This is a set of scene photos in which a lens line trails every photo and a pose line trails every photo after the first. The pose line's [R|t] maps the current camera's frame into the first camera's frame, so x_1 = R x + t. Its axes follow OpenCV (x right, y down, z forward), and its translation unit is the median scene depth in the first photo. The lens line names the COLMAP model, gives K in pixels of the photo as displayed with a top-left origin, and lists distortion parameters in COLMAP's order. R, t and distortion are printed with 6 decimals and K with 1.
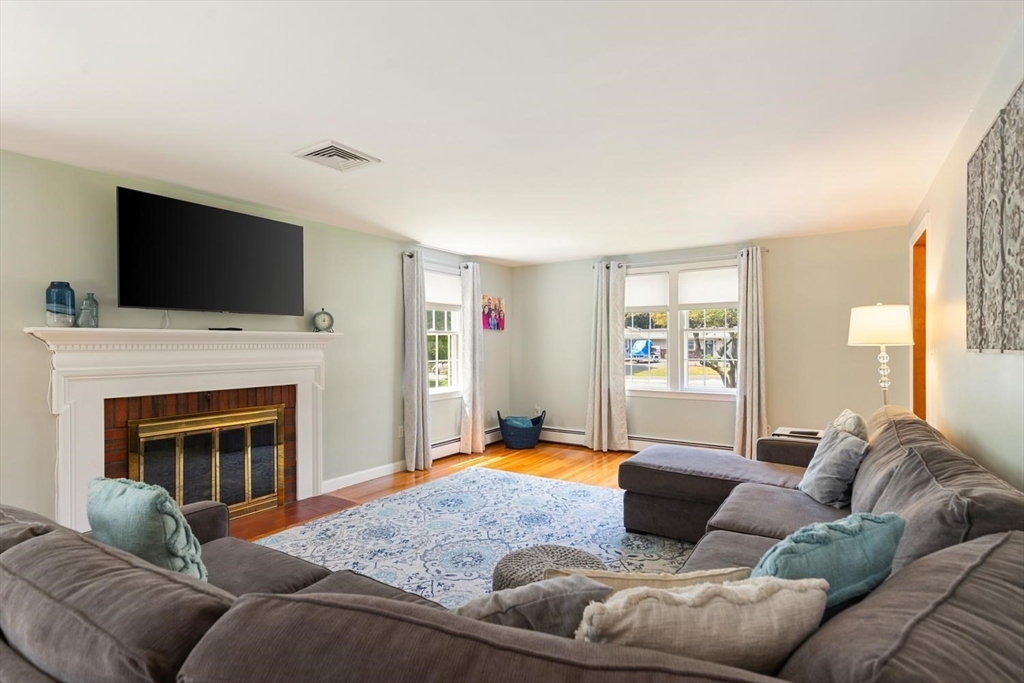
lens RADIAL K [[490.7, 0, 509.8], [0, 490.7, 345.0], [0, 0, 1]] dist [-0.000042, -0.000116]
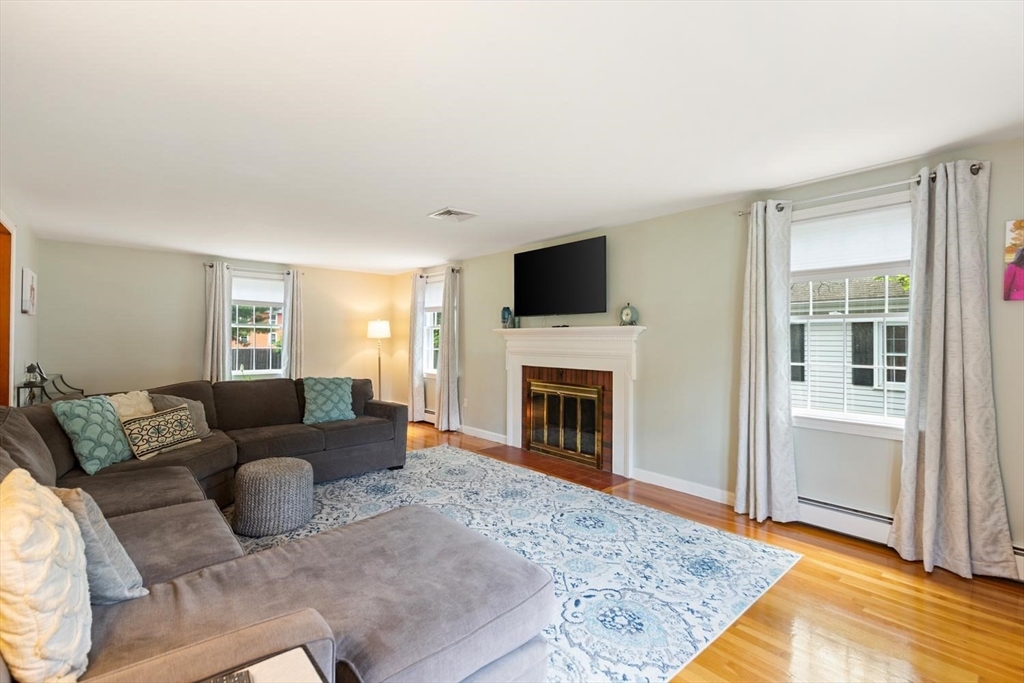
lens RADIAL K [[457.7, 0, 511.5], [0, 457.7, 334.2], [0, 0, 1]] dist [0.003374, -0.000133]
pose [[-0.254910, -0.012097, -0.966889, 0.740595], [-0.010155, 0.999900, -0.009833, 0.006124], [0.966912, 0.007312, -0.255007, 1.158756]]
